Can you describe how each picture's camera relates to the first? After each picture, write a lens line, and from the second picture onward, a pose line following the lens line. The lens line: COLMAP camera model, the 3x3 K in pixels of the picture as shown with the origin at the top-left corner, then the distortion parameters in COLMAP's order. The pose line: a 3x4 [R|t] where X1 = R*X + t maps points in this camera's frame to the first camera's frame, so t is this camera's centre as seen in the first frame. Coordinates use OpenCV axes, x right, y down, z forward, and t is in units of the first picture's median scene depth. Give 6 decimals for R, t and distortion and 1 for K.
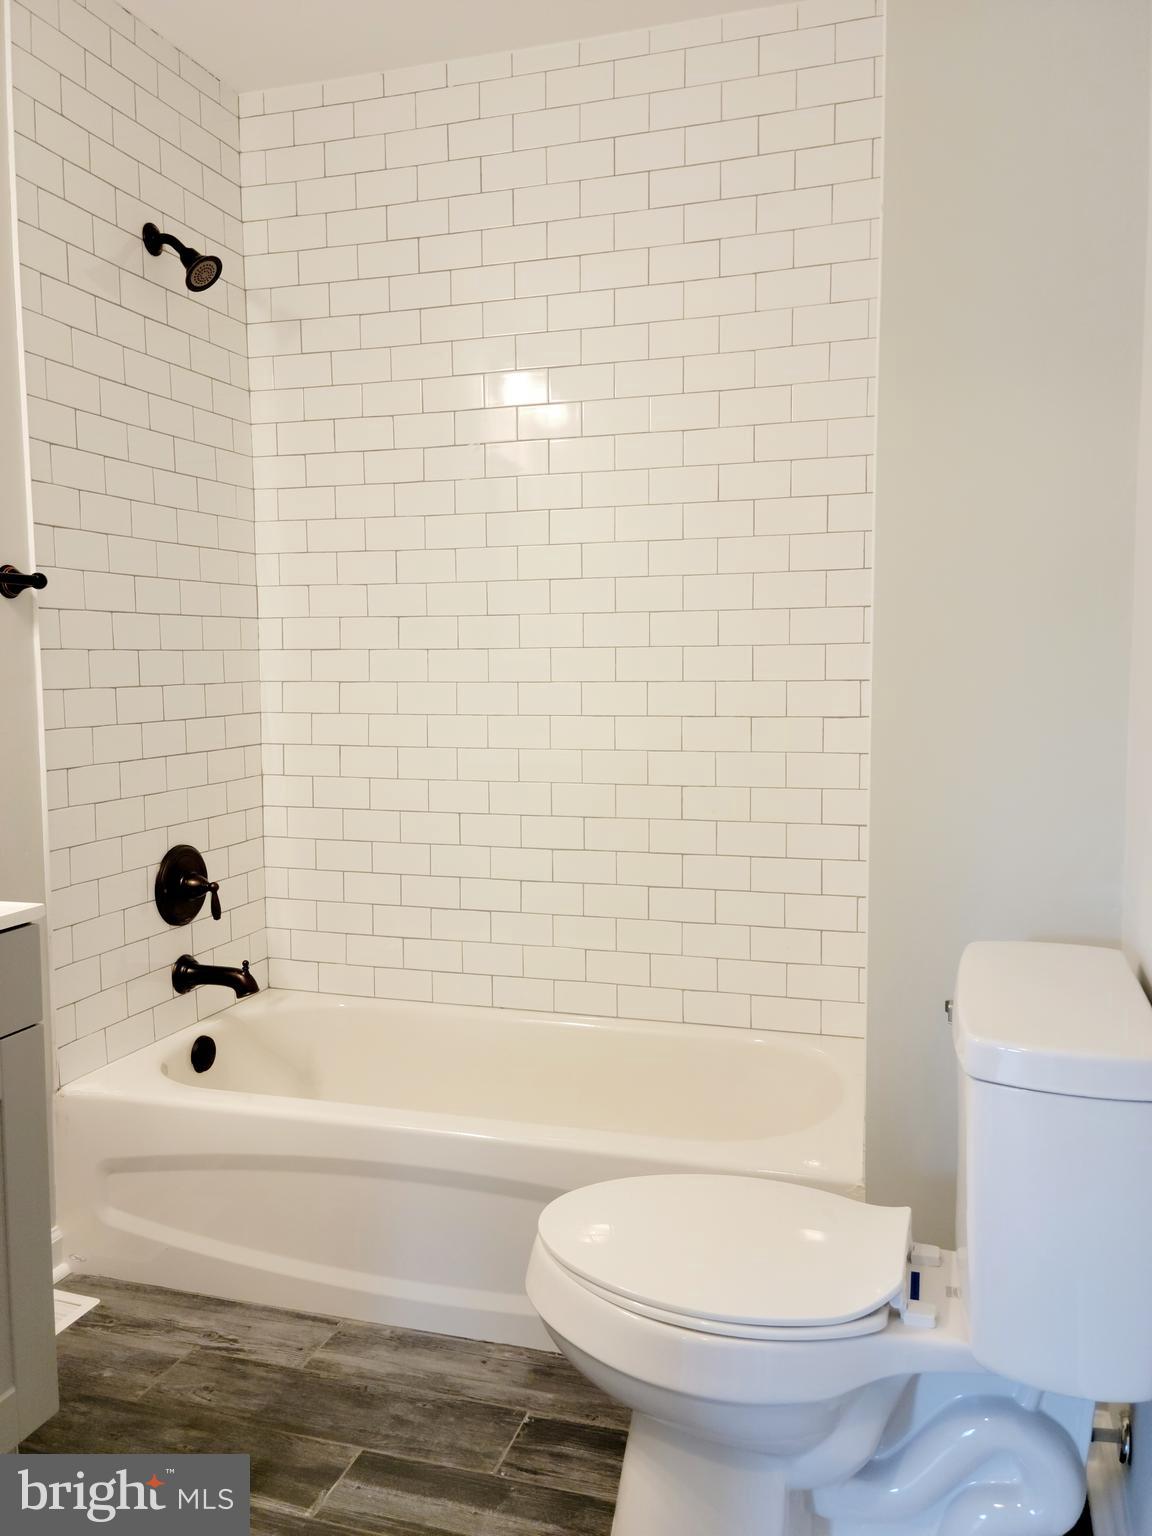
lens RADIAL K [[1235.4, 0, 581.6], [0, 1235.4, 760.9], [0, 0, 1]] dist [0.103972, -0.045986]
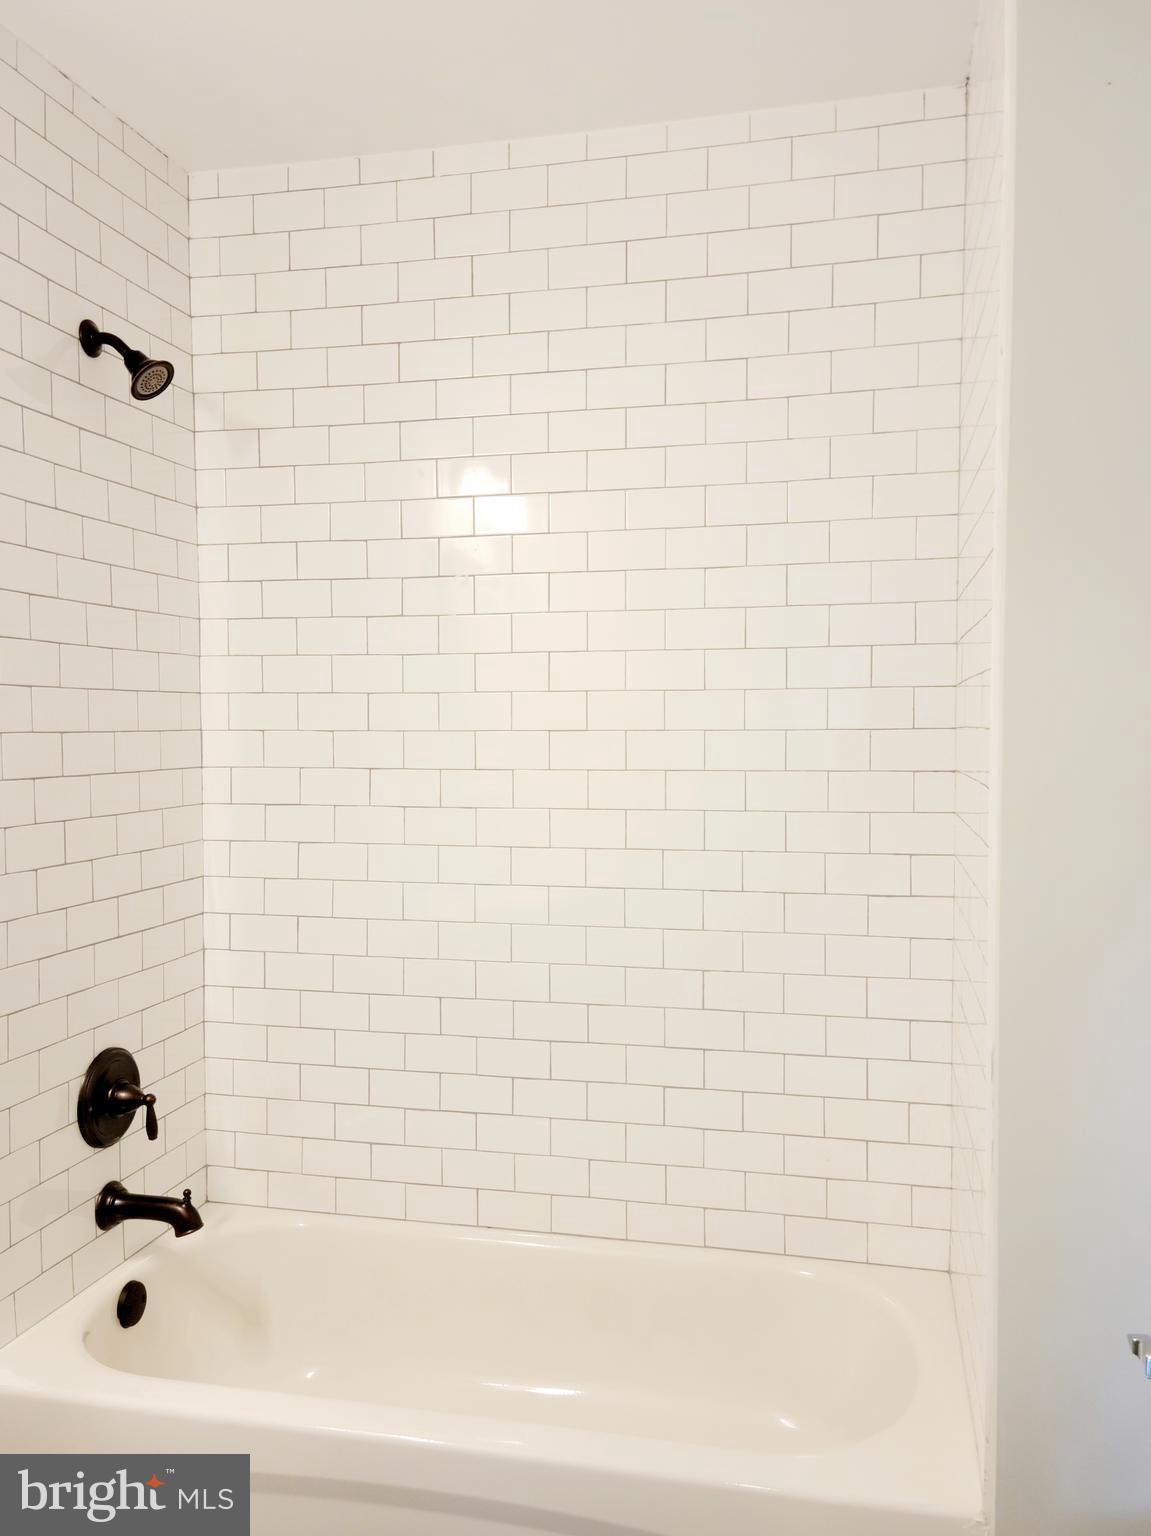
lens RADIAL K [[1235.4, 0, 570.3], [0, 1235.4, 777.7], [0, 0, 1]] dist [0.103972, -0.045986]
pose [[0.996802, 0.002782, 0.079863, -0.080909], [-0.000135, 0.999451, -0.033129, -0.084981], [-0.079912, 0.033012, 0.996255, 0.131891]]
